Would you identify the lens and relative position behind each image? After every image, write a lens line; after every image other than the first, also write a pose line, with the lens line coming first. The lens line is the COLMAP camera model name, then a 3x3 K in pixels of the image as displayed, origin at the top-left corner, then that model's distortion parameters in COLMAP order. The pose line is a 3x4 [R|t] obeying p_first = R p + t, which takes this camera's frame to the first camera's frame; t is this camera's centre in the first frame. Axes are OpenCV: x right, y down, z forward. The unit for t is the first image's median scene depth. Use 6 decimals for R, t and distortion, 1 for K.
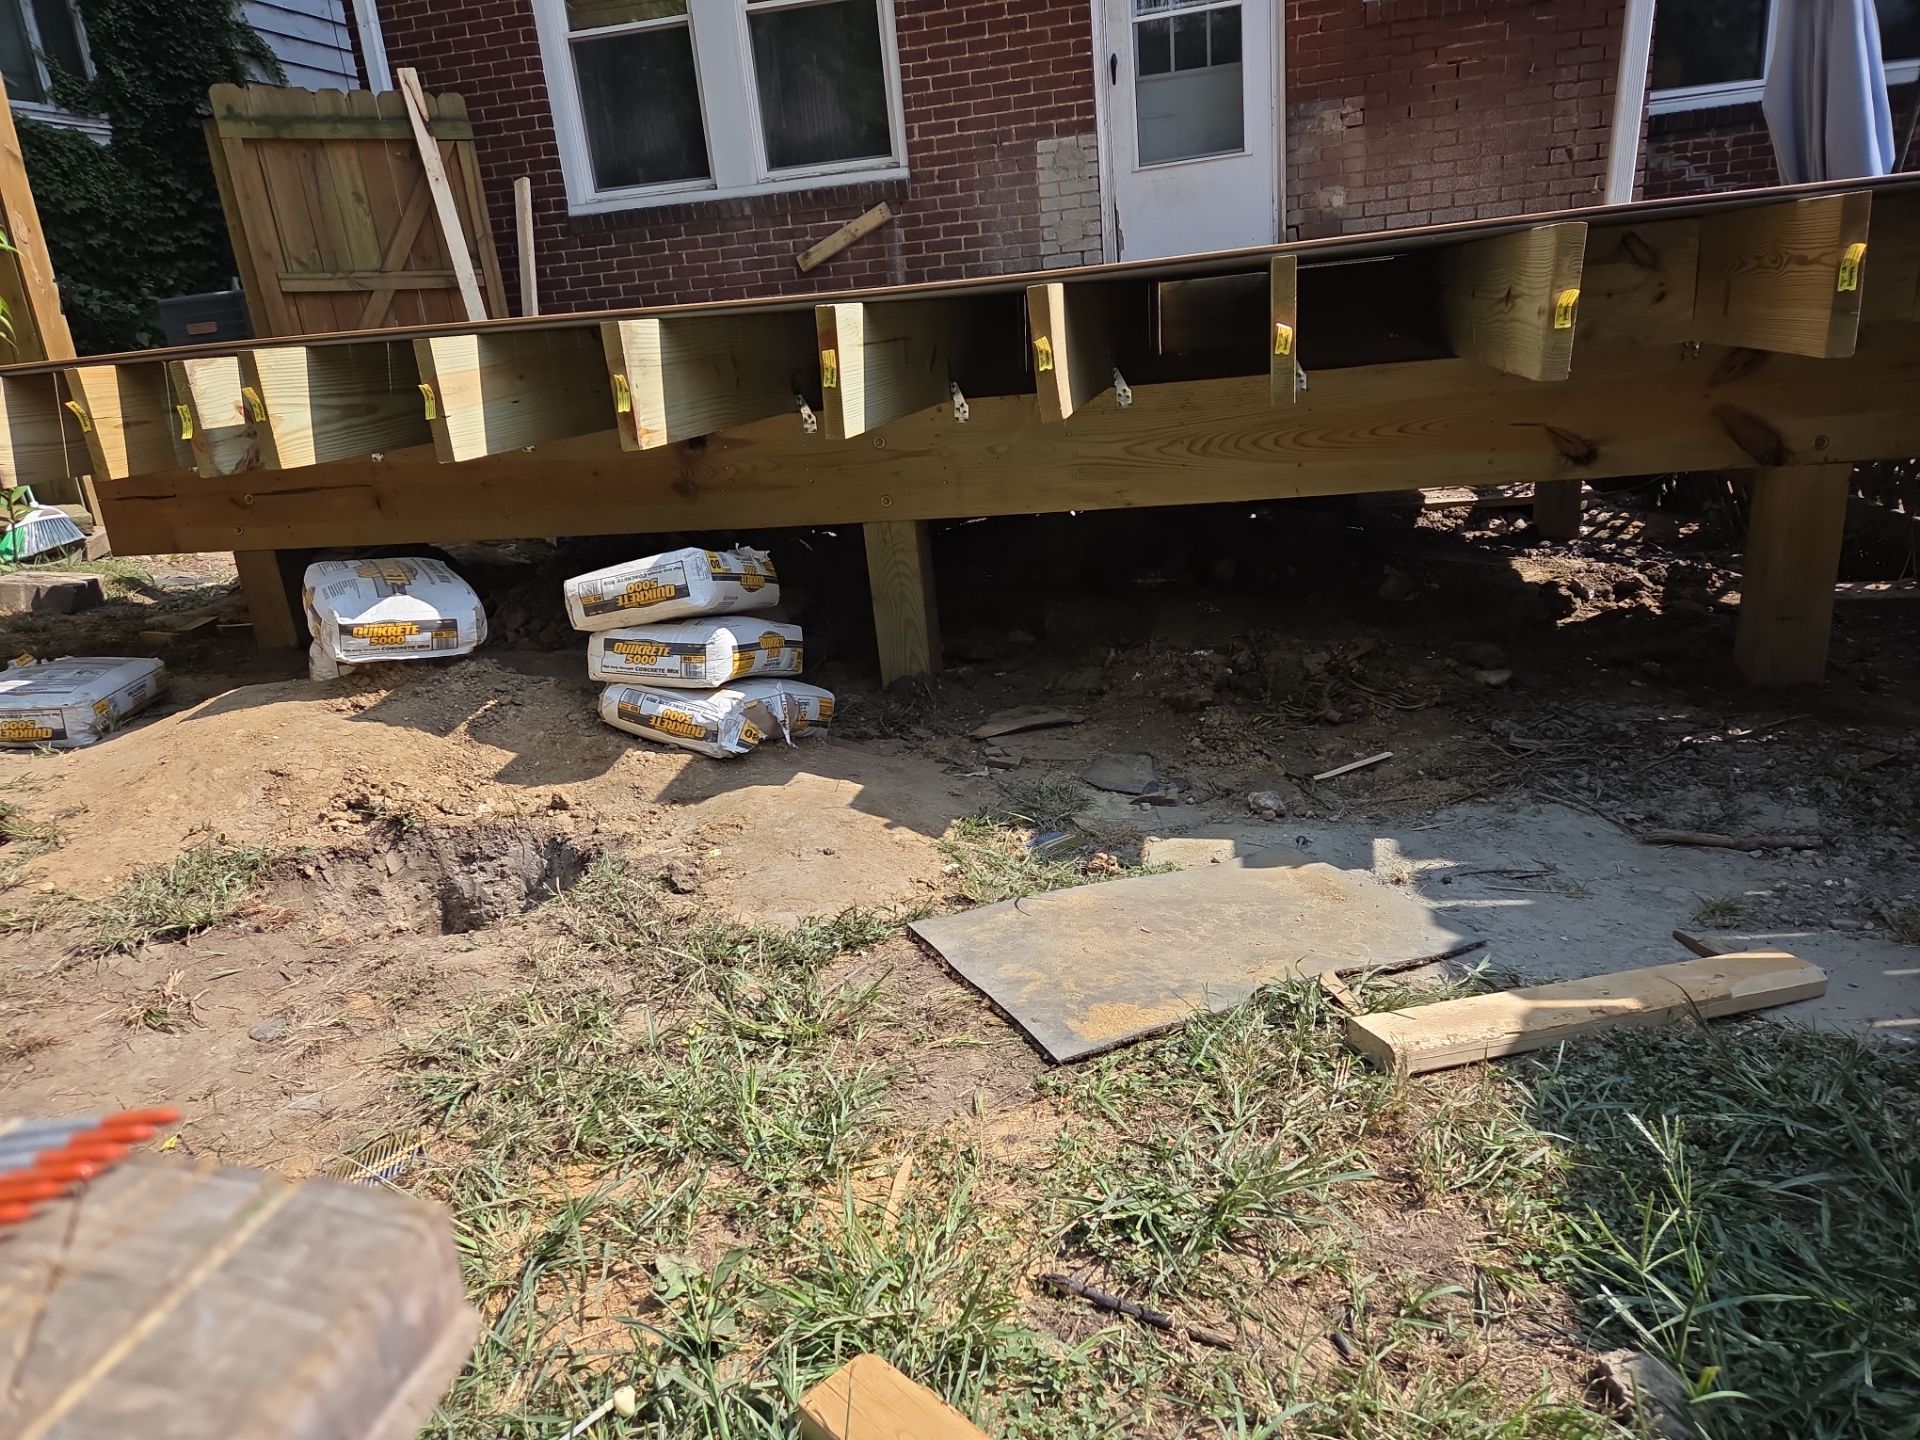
lens RADIAL K [[1256.3, 0, 968.3], [0, 1256.3, 724.6], [0, 0, 1]] dist [0.066316, -0.059068]
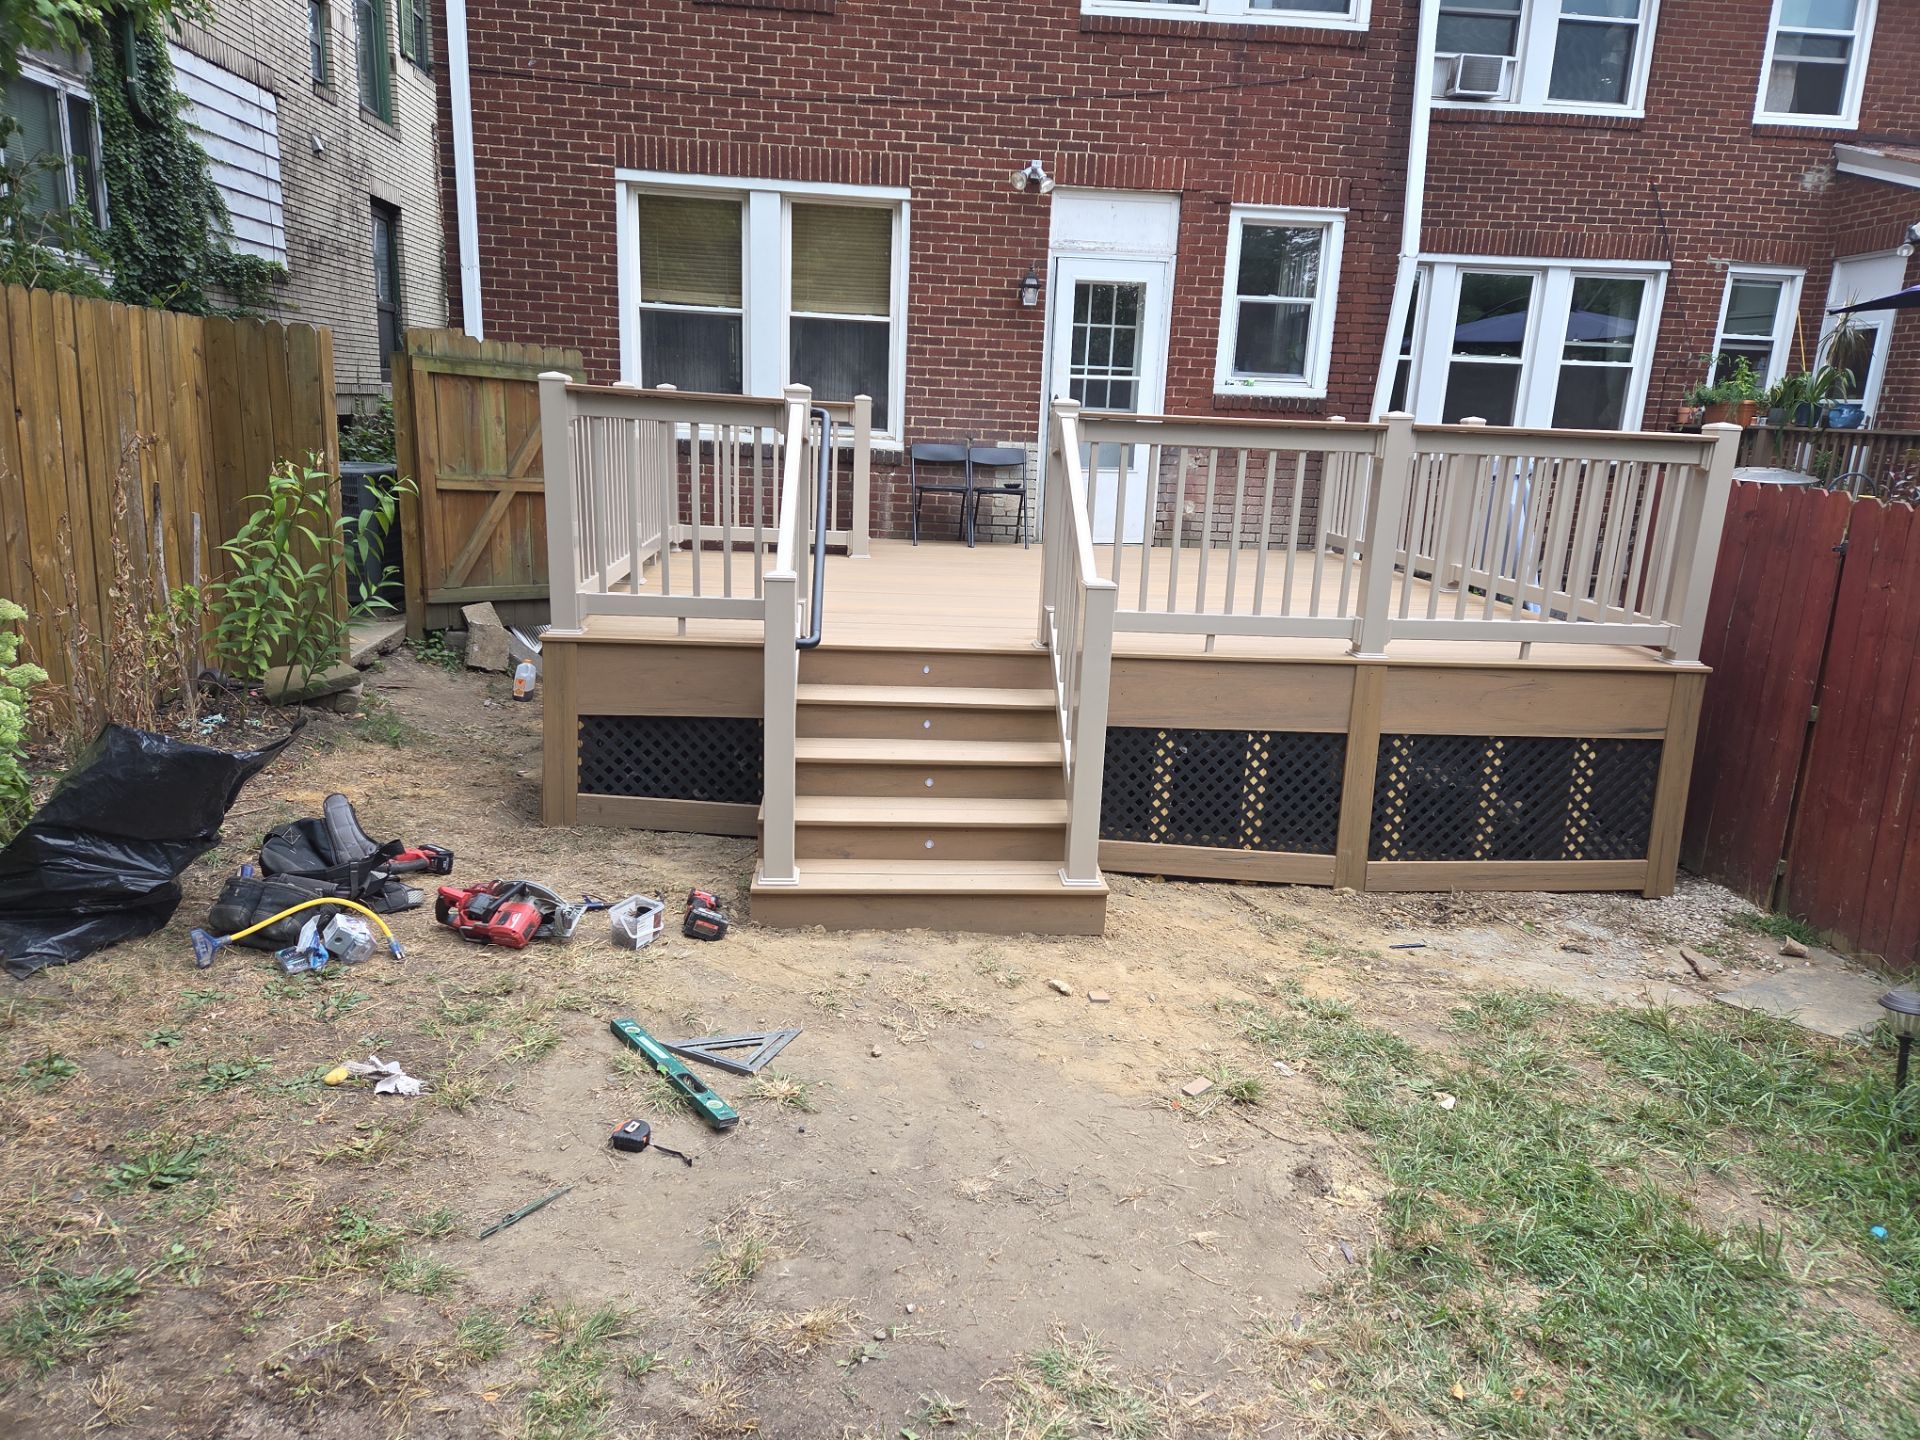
lens RADIAL K [[1270.6, 0, 961.3], [0, 1270.6, 686.5], [0, 0, 1]] dist [0.062382, -0.061223]
pose [[0.943065, 0.062735, 0.326638, -0.429451], [-0.029732, 0.994020, -0.105074, -0.030642], [-0.331277, 0.089380, 0.939291, -0.308076]]
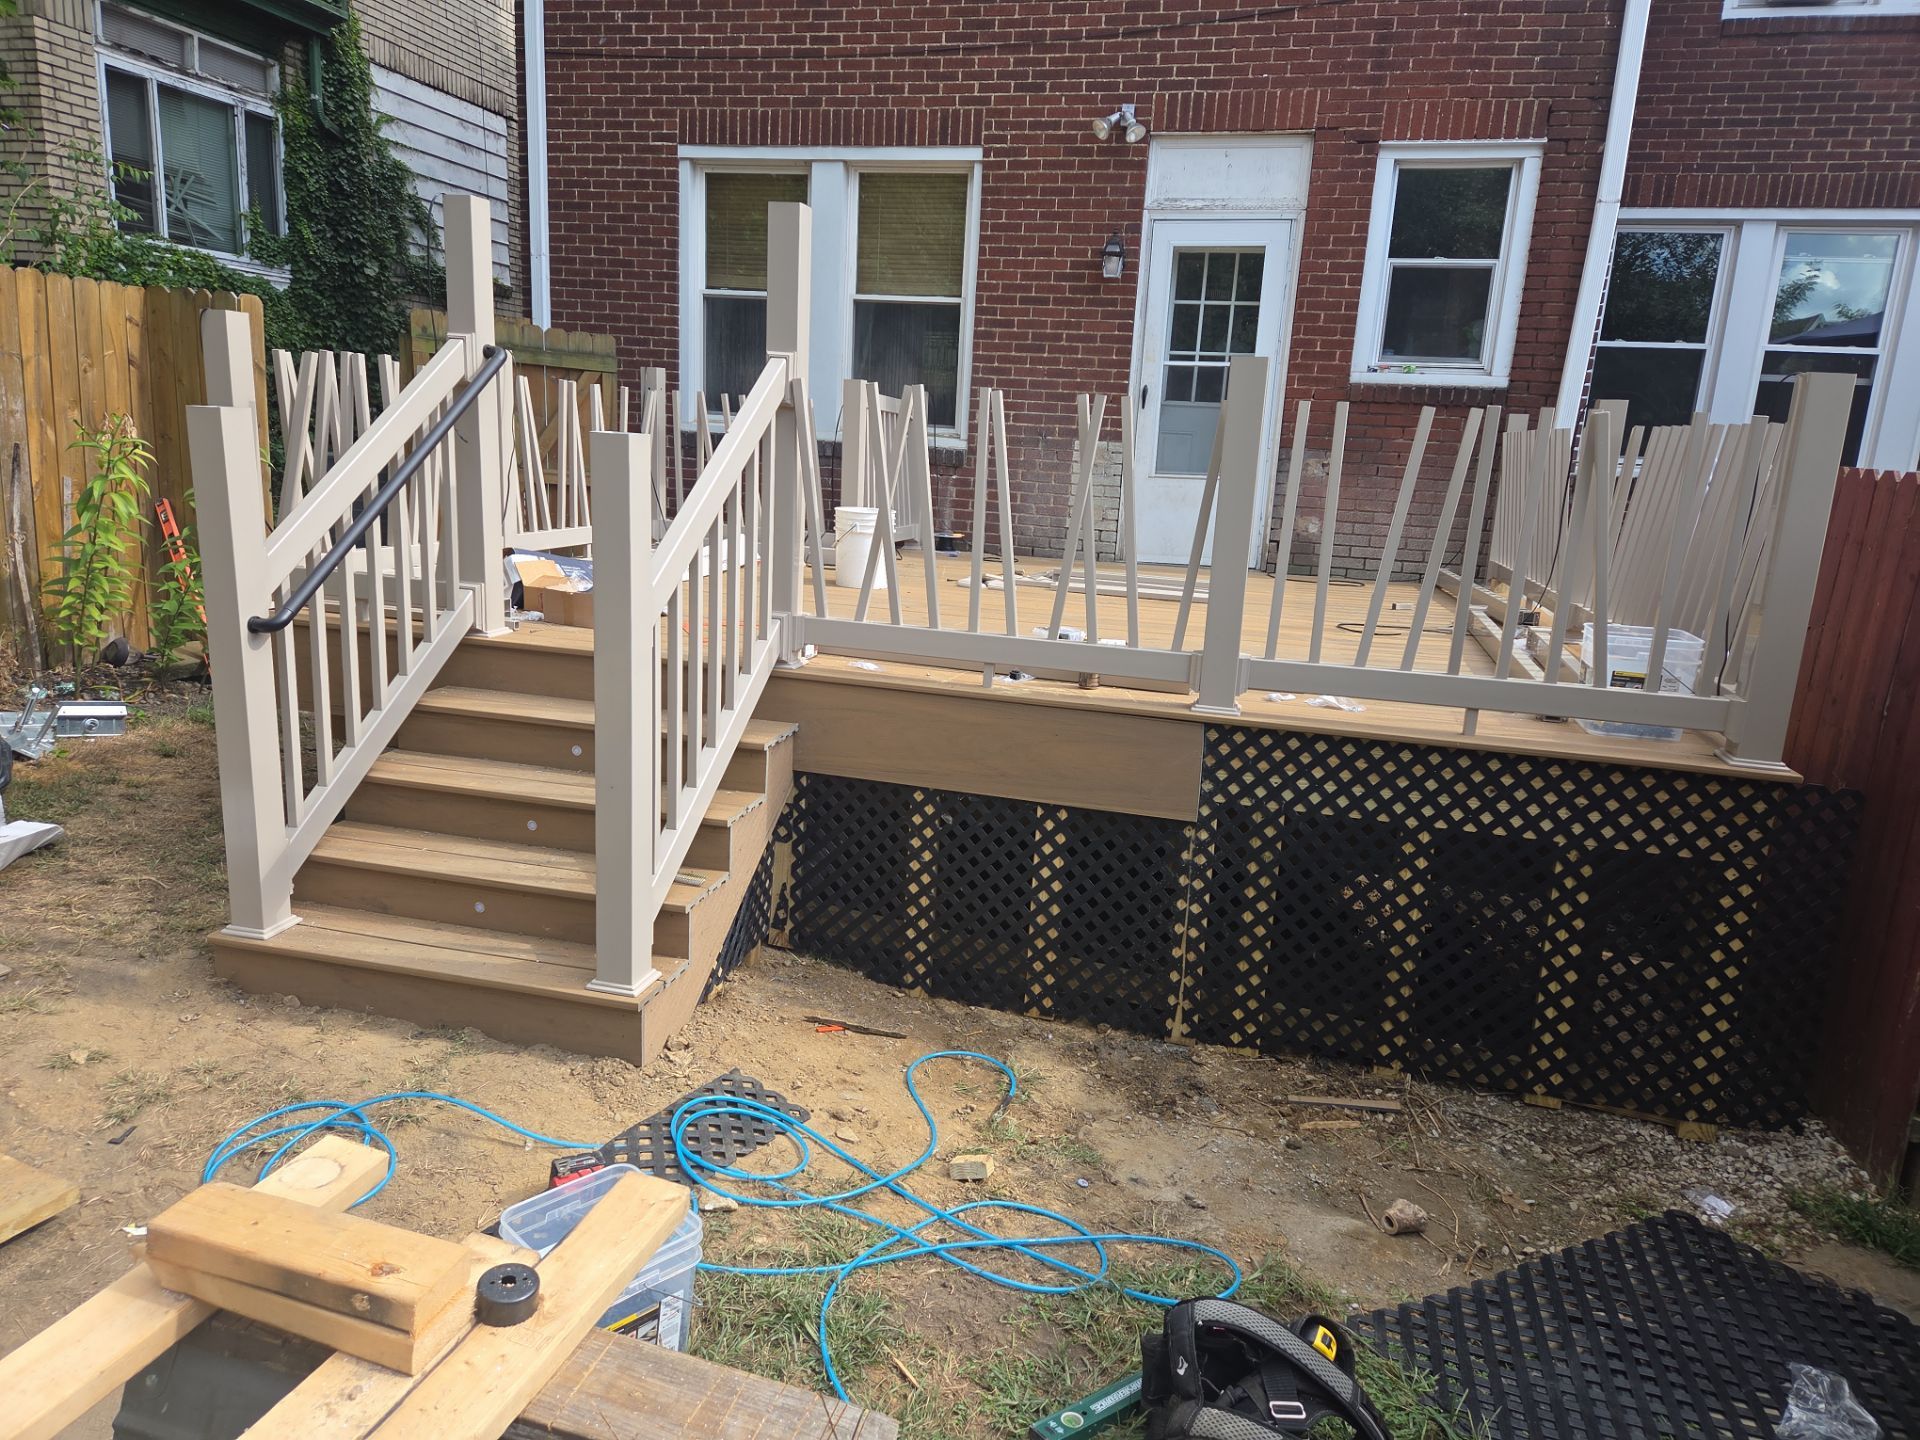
lens RADIAL K [[1270.6, 0, 961.3], [0, 1270.6, 686.5], [0, 0, 1]] dist [0.062382, -0.061223]
pose [[0.989654, 0.143387, 0.005000, -0.025533], [-0.142005, 0.983901, -0.108502, -0.078337], [-0.020477, 0.106669, 0.994084, -0.180699]]
